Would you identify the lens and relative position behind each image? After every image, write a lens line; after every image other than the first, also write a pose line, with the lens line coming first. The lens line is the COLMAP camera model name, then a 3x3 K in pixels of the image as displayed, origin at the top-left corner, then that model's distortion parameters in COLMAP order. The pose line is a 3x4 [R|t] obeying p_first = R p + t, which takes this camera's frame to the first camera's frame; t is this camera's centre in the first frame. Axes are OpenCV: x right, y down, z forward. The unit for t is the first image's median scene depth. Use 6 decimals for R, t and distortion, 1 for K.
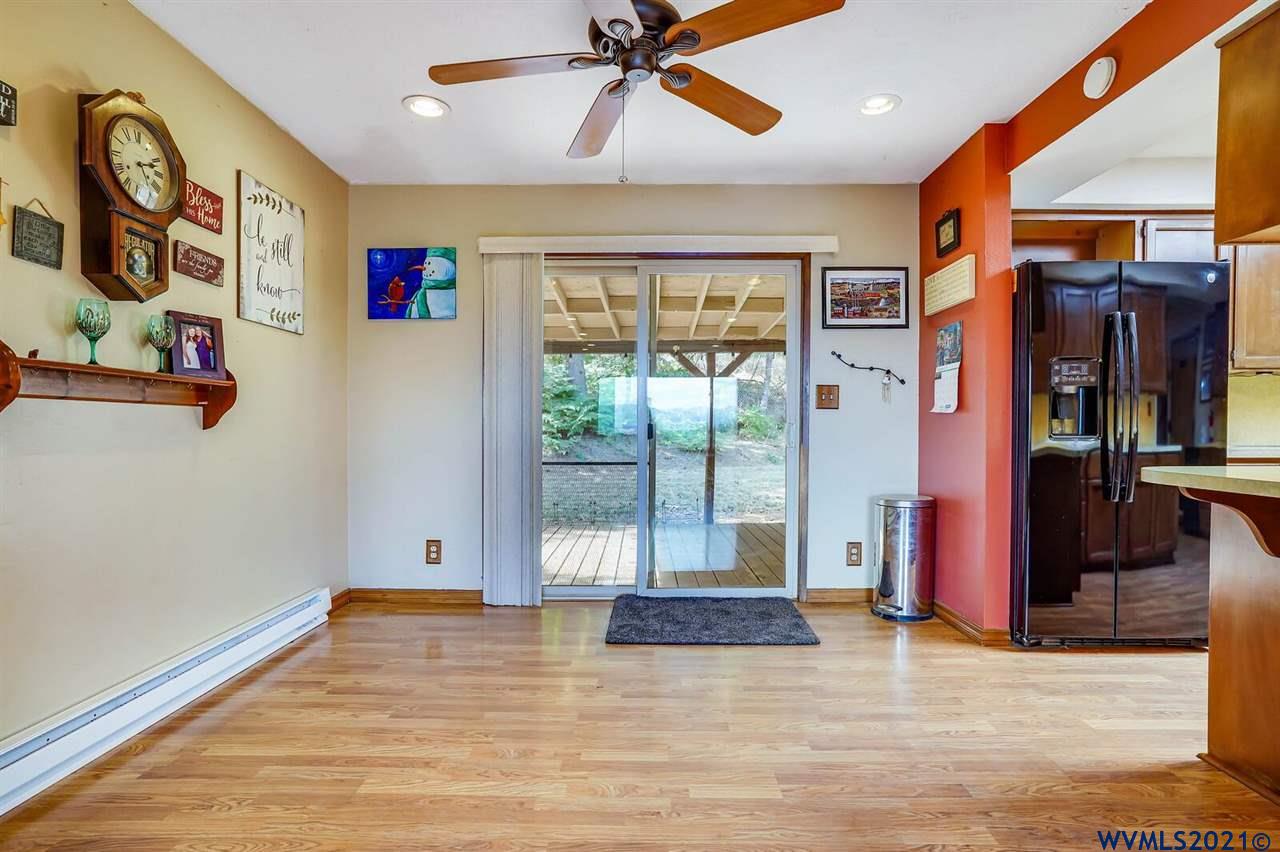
lens RADIAL K [[653.5, 0, 640.0], [0, 653.5, 426.0], [0, 0, 1]] dist [-0.048071, 0.042272]
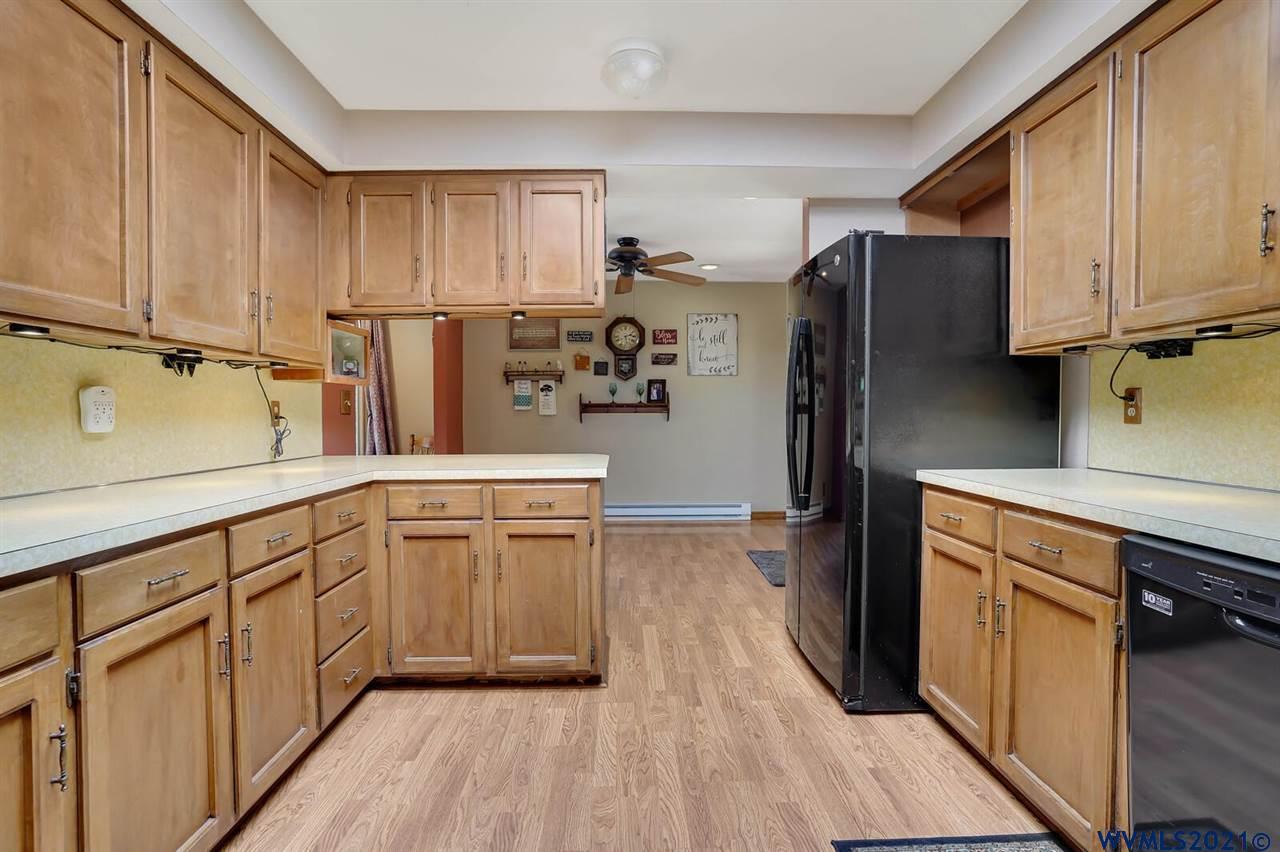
lens RADIAL K [[653.5, 0, 640.0], [0, 653.5, 426.0], [0, 0, 1]] dist [-0.048071, 0.042272]
pose [[0.012559, 0.025978, -0.999584, 1.934333], [0.006288, 0.999641, 0.026058, -0.045353], [0.999901, -0.006613, 0.012391, 0.834323]]
